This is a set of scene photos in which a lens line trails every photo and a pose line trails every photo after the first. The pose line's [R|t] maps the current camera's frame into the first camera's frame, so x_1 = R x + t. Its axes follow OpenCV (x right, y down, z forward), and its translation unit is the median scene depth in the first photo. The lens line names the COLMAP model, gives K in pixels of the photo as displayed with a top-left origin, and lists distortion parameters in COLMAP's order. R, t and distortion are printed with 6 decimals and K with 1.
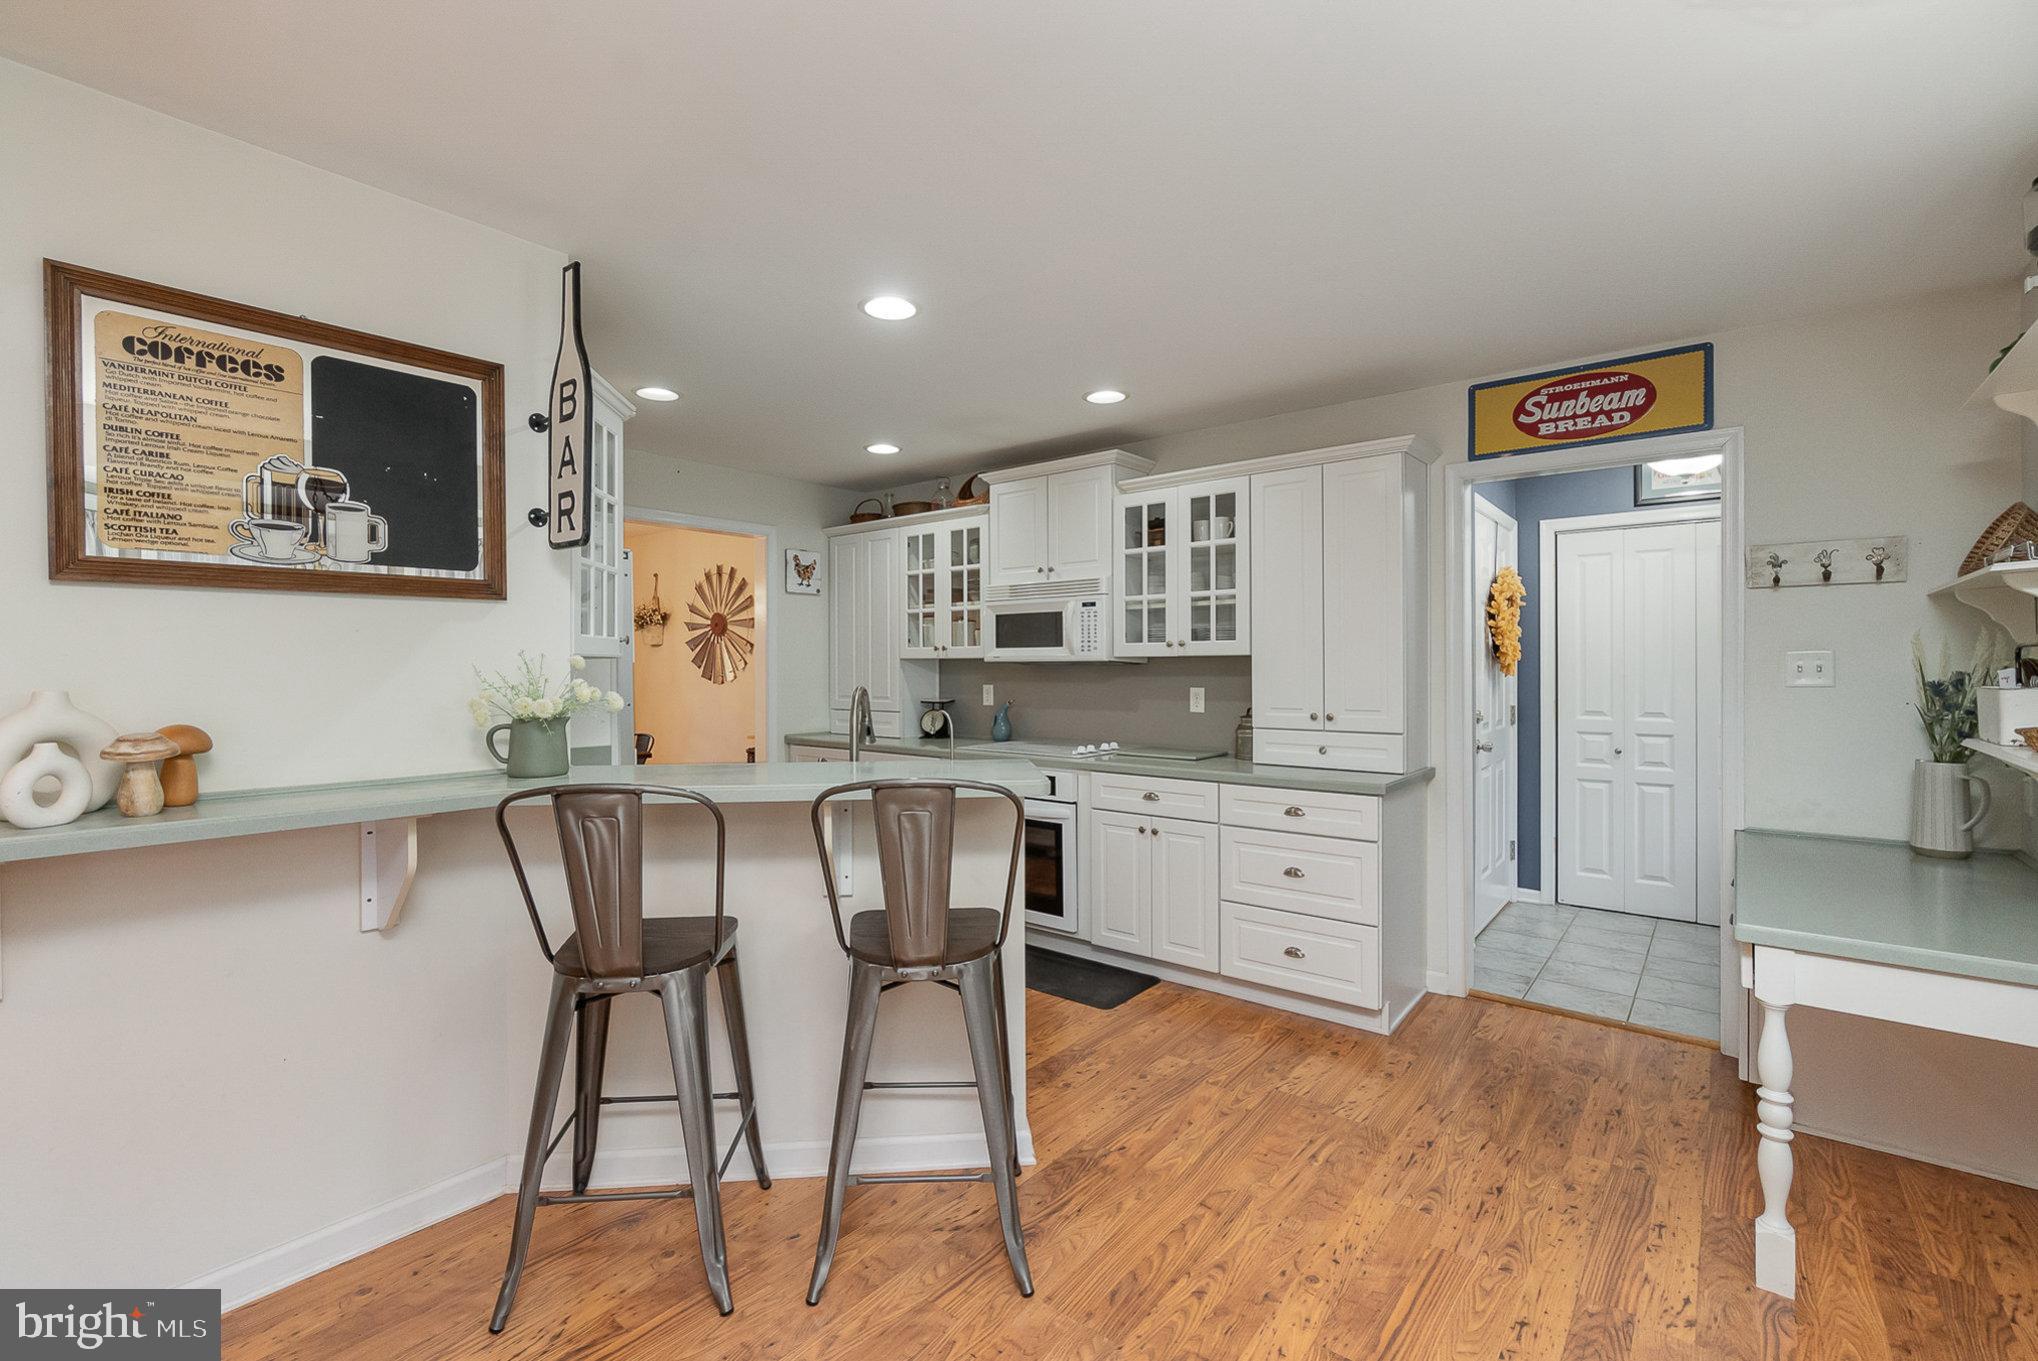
lens RADIAL K [[907.6, 0, 1019.0], [0, 907.6, 679.4], [0, 0, 1]] dist [-0.001893, 0.000079]
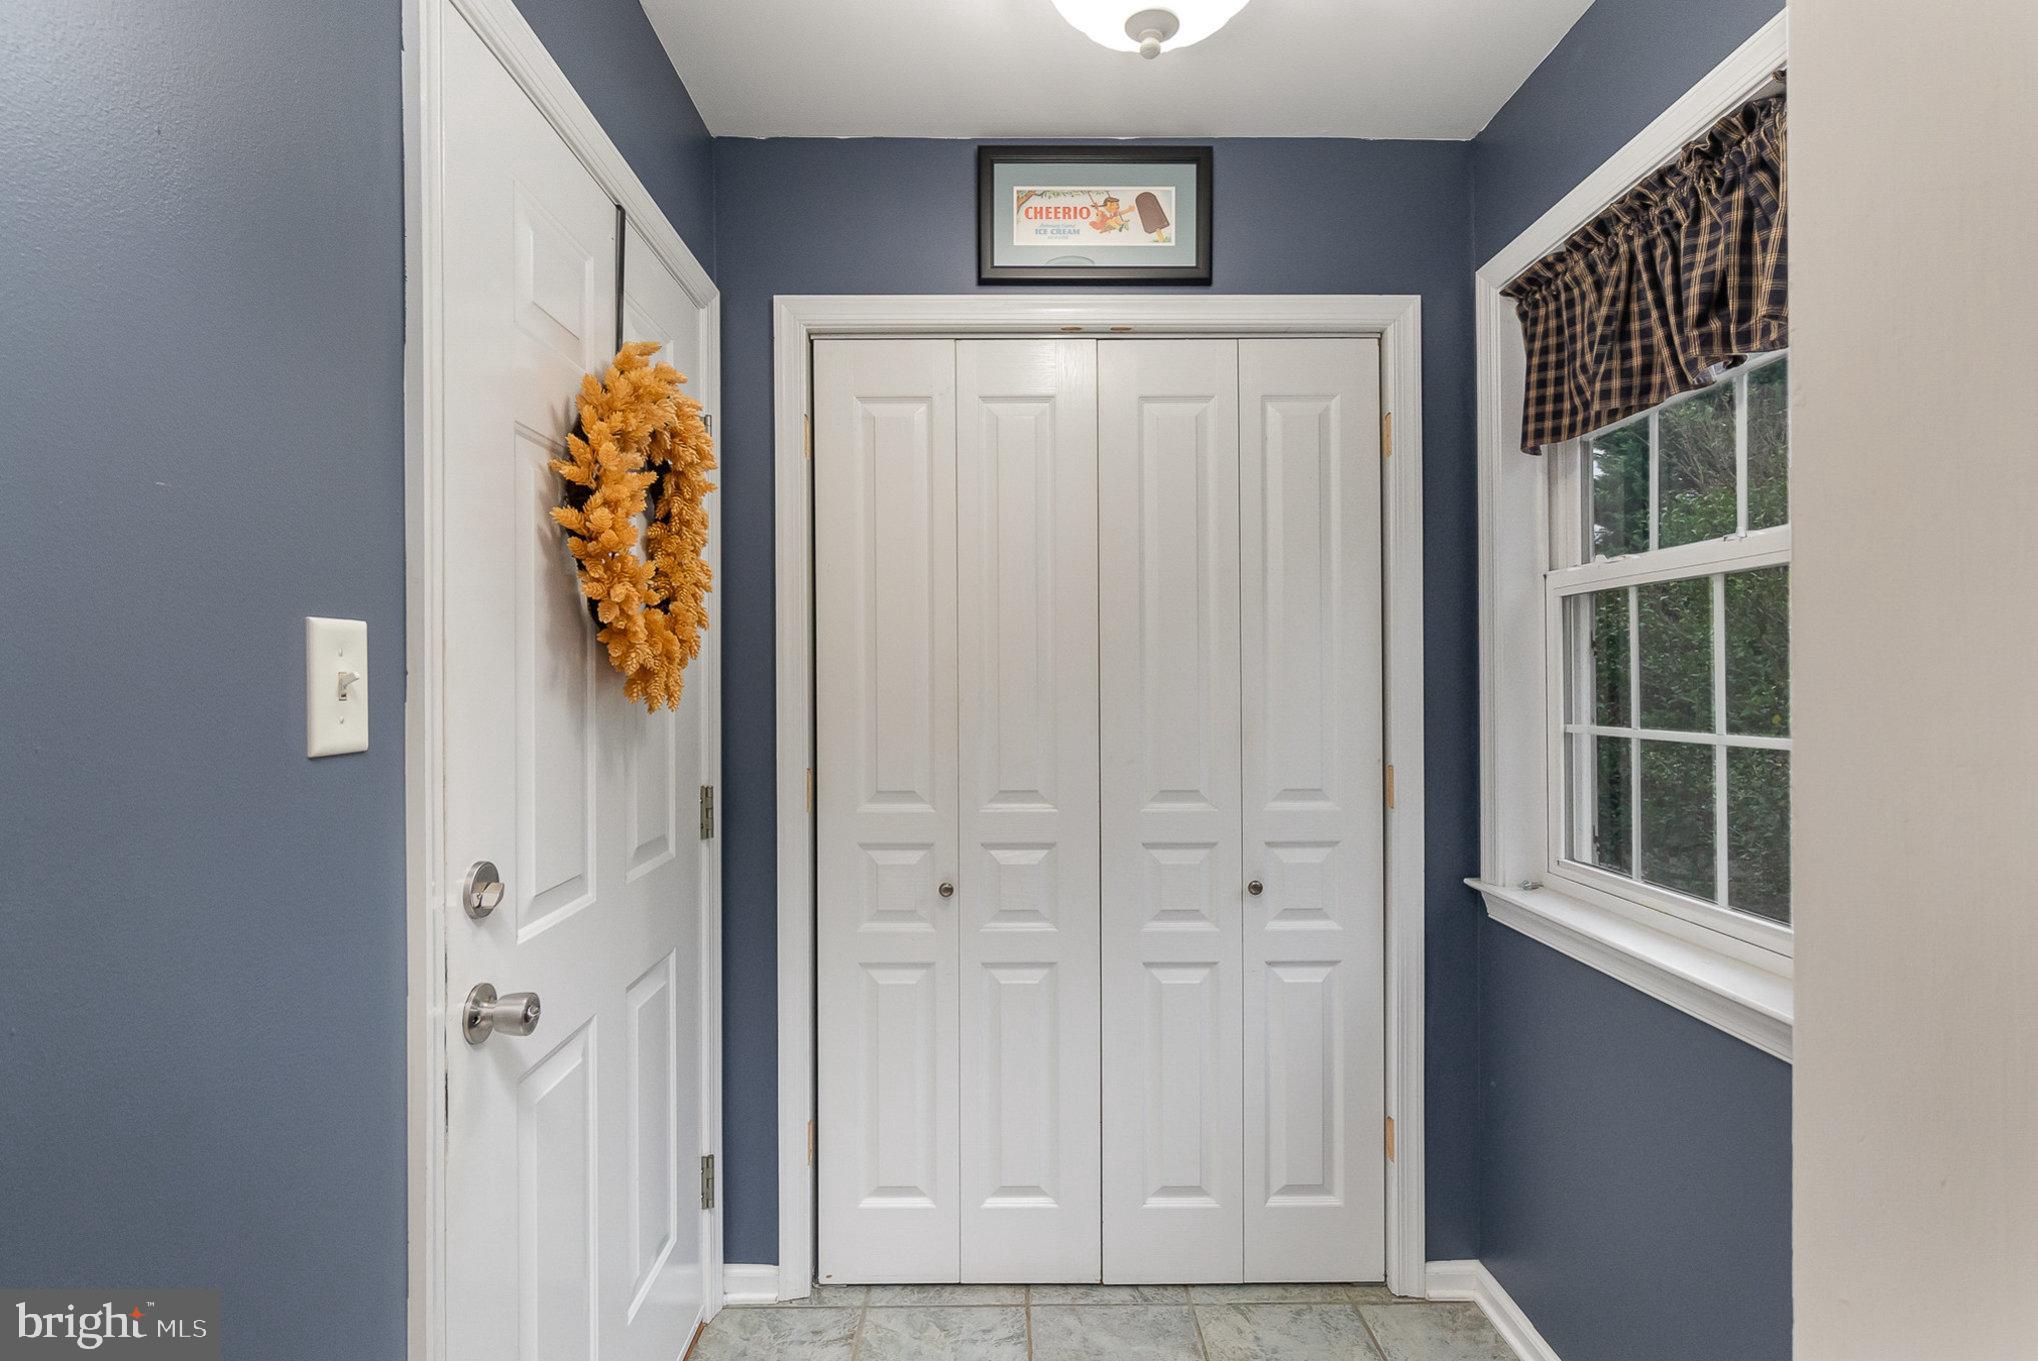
lens RADIAL K [[907.6, 0, 1011.2], [0, 907.6, 675.3], [0, 0, 1]] dist [-0.001893, 0.000079]
pose [[0.756612, 0.000685, 0.653864, 0.410788], [0.002881, 0.999986, -0.004381, -0.014158], [-0.653858, 0.005198, 0.756599, 0.663470]]
